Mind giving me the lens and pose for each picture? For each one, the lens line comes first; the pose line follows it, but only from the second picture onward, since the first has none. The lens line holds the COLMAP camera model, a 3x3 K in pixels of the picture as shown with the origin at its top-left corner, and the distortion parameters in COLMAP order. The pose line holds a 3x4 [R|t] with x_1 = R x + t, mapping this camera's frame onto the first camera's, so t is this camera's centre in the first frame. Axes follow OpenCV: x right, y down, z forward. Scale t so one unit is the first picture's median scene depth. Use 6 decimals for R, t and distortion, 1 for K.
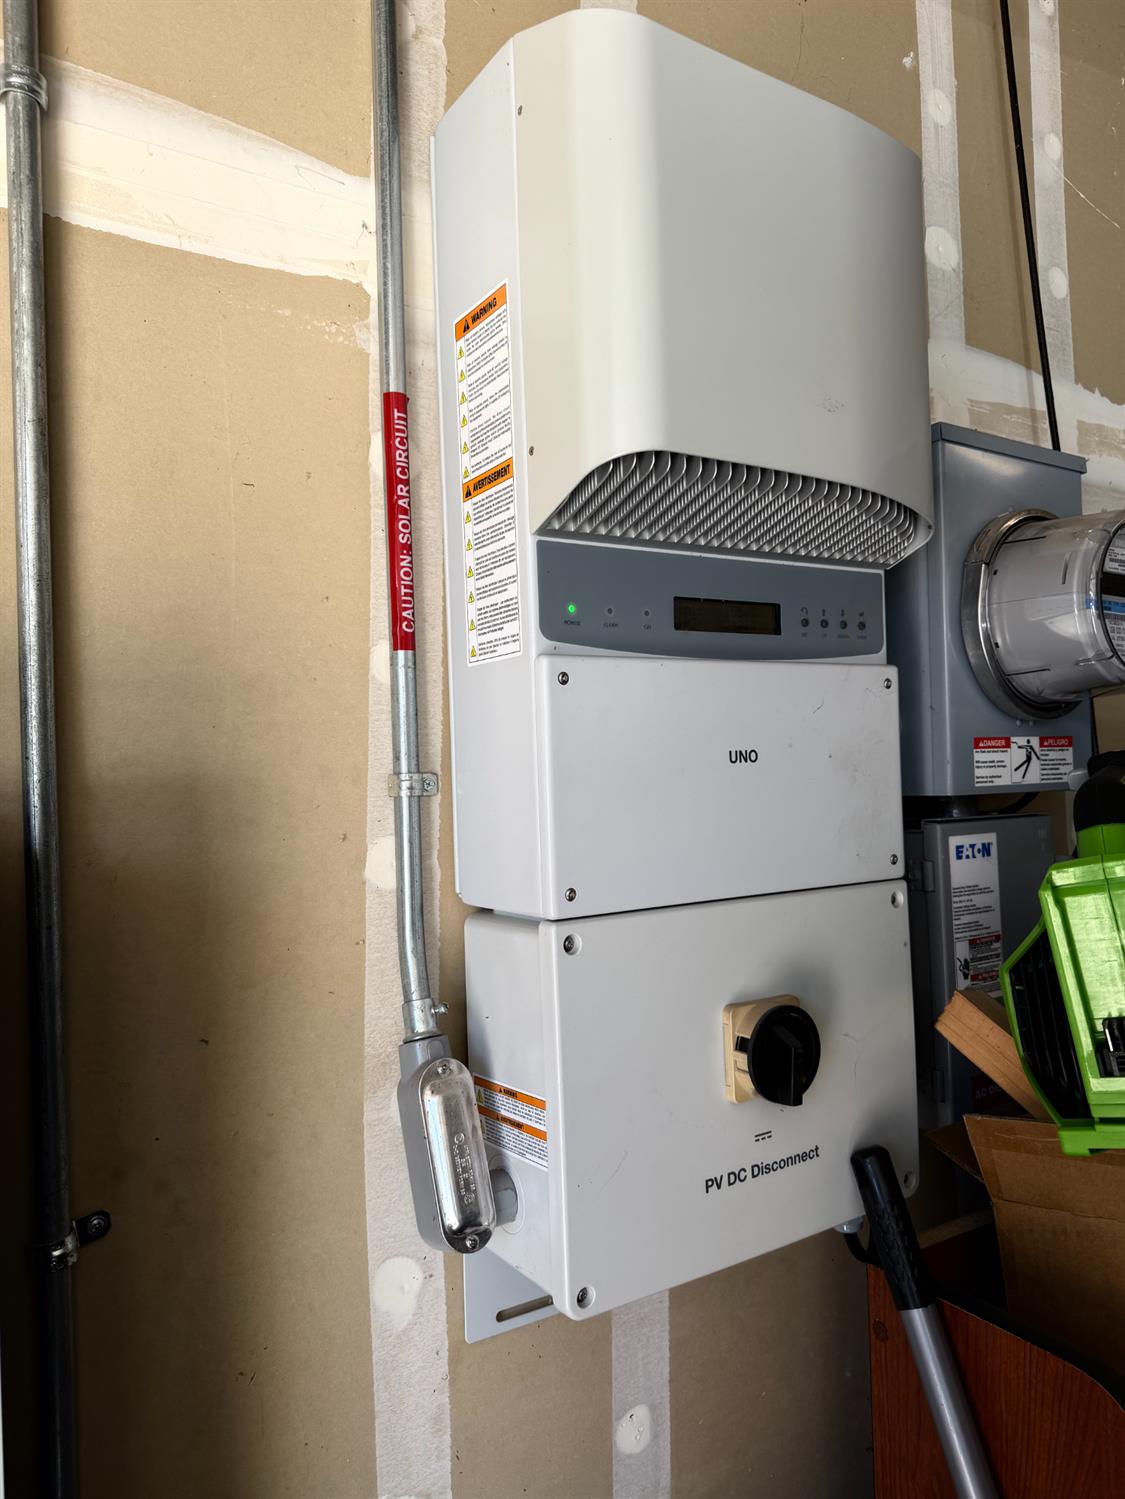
lens RADIAL K [[1094.9, 0, 562.5], [0, 1094.9, 749.5], [0, 0, 1]] dist [0.046462, -0.038613]
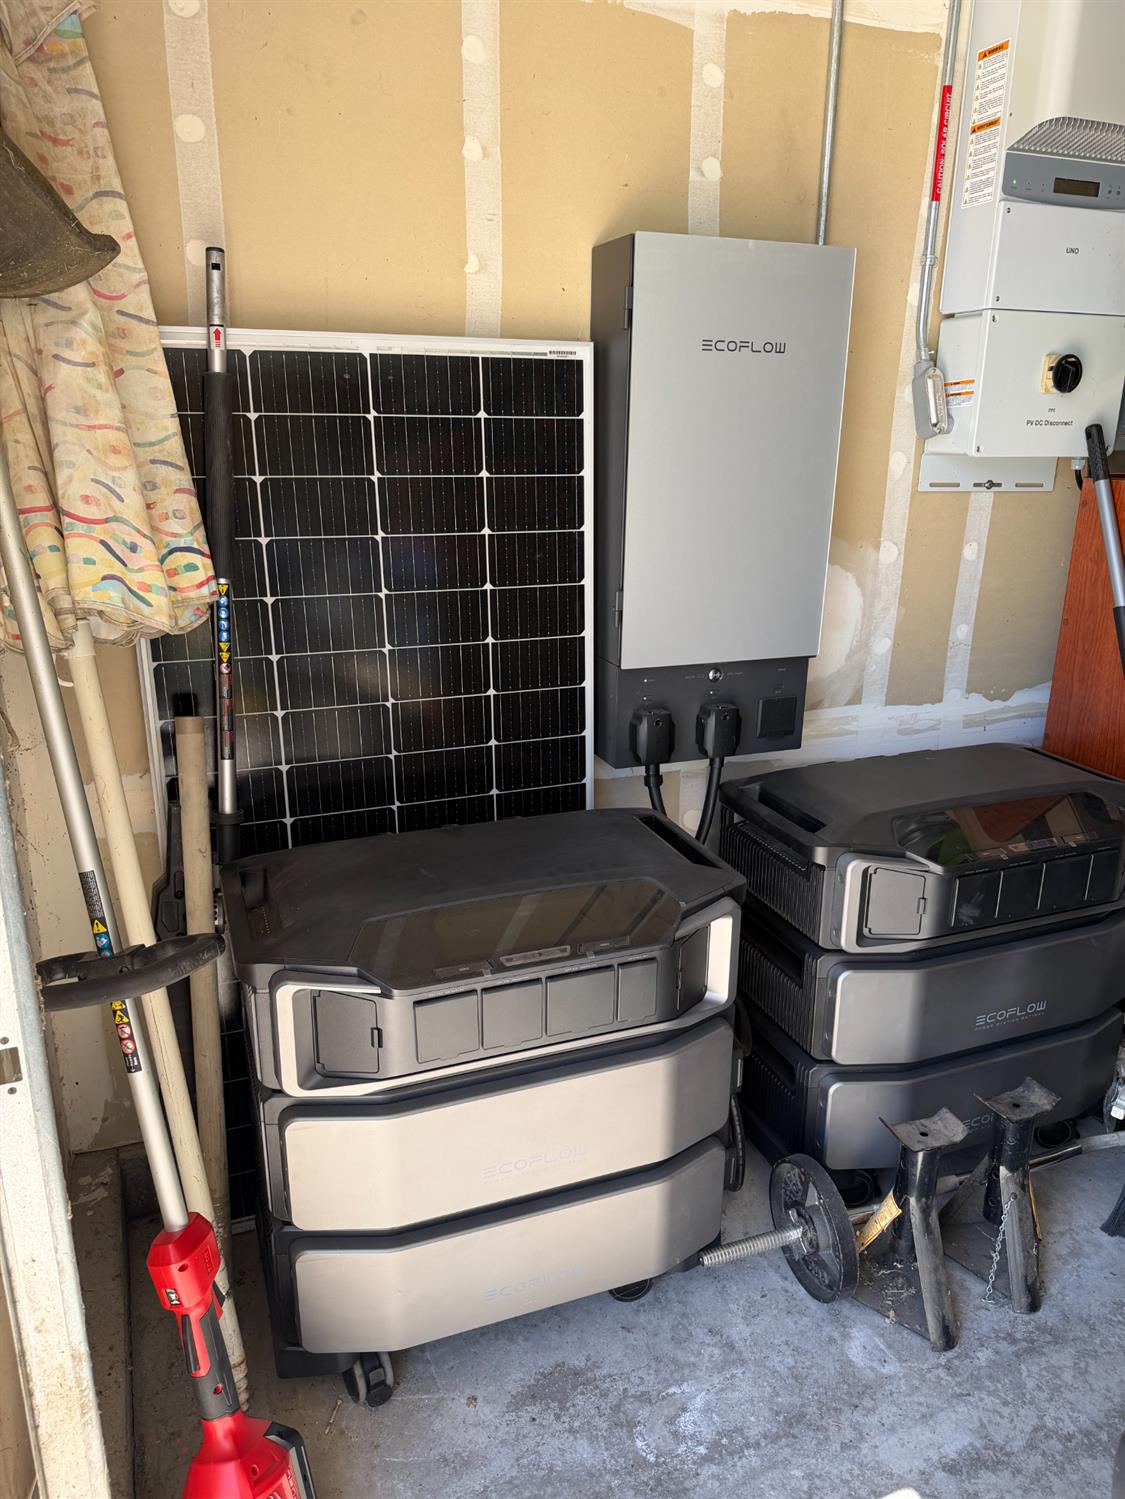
lens RADIAL K [[1054.4, 0, 562.5], [0, 1054.4, 749.5], [0, 0, 1]] dist [-0.010029, -0.005551]
pose [[0.974416, 0.106574, -0.197876, -0.369089], [-0.036111, 0.943224, 0.330187, 0.331260], [0.221831, -0.314594, 0.922942, -1.801838]]
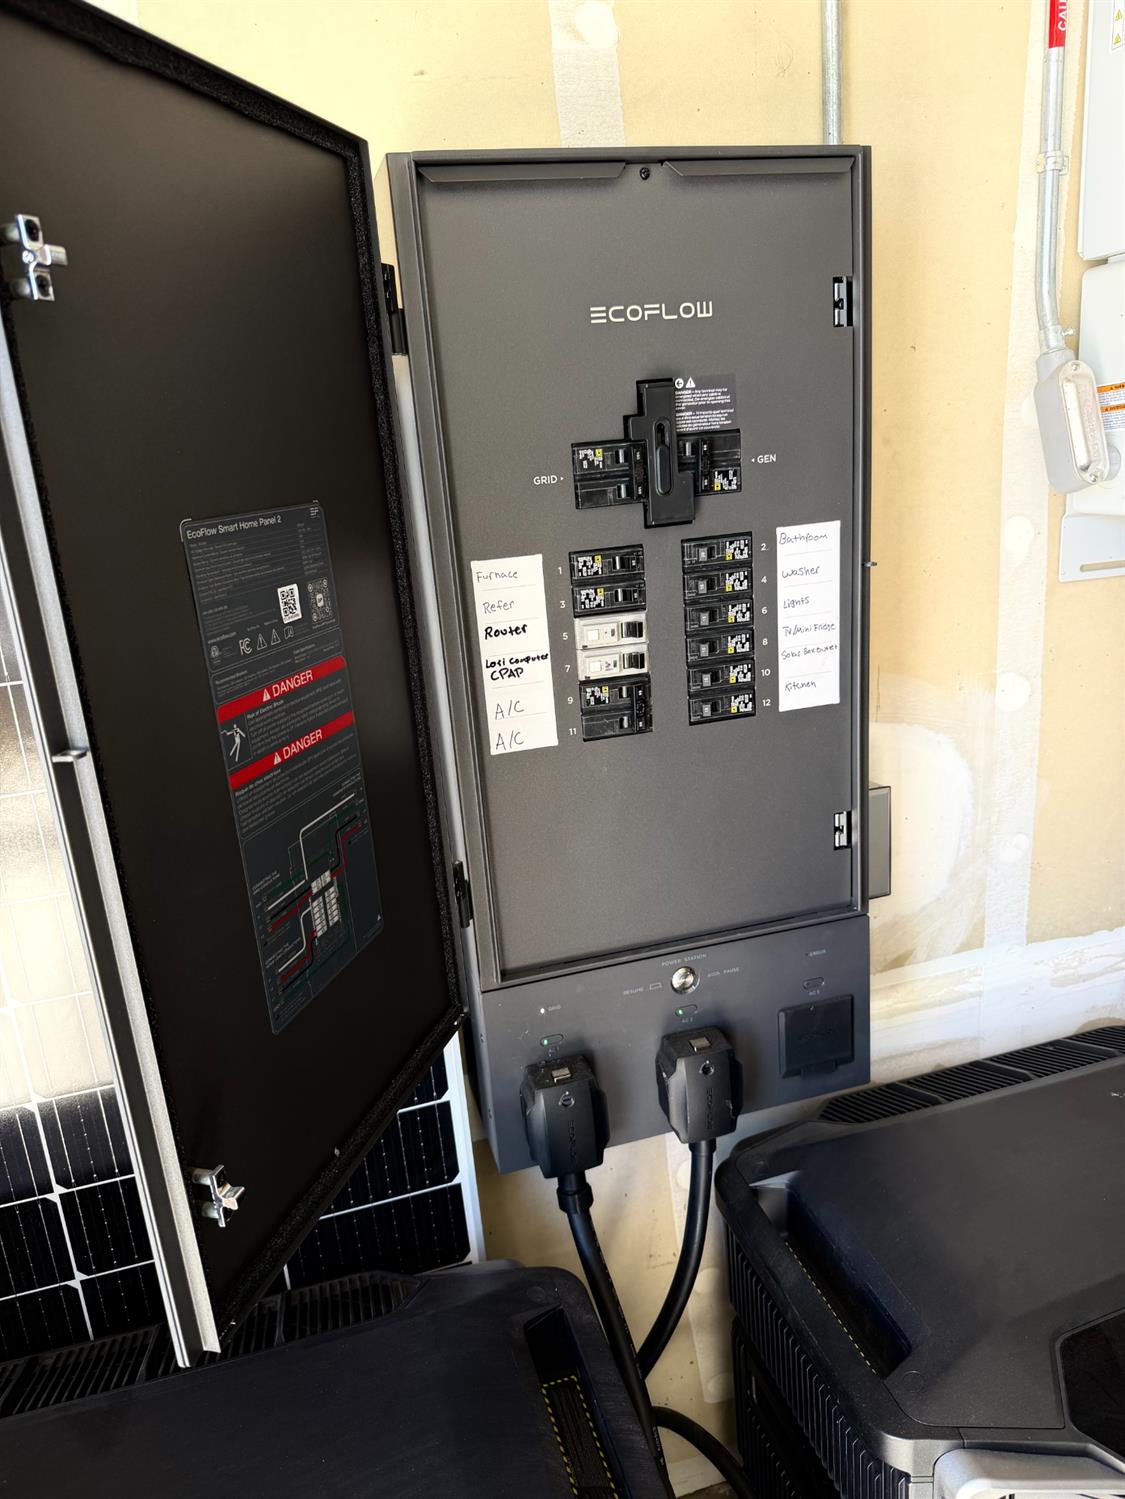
lens RADIAL K [[1094.9, 0, 562.5], [0, 1094.9, 749.5], [0, 0, 1]] dist [0.046462, -0.038613]
pose [[0.951473, 0.037607, -0.305427, -0.271944], [0.057097, 0.953698, 0.295296, 0.287407], [0.302390, -0.298405, 0.905270, -0.638147]]
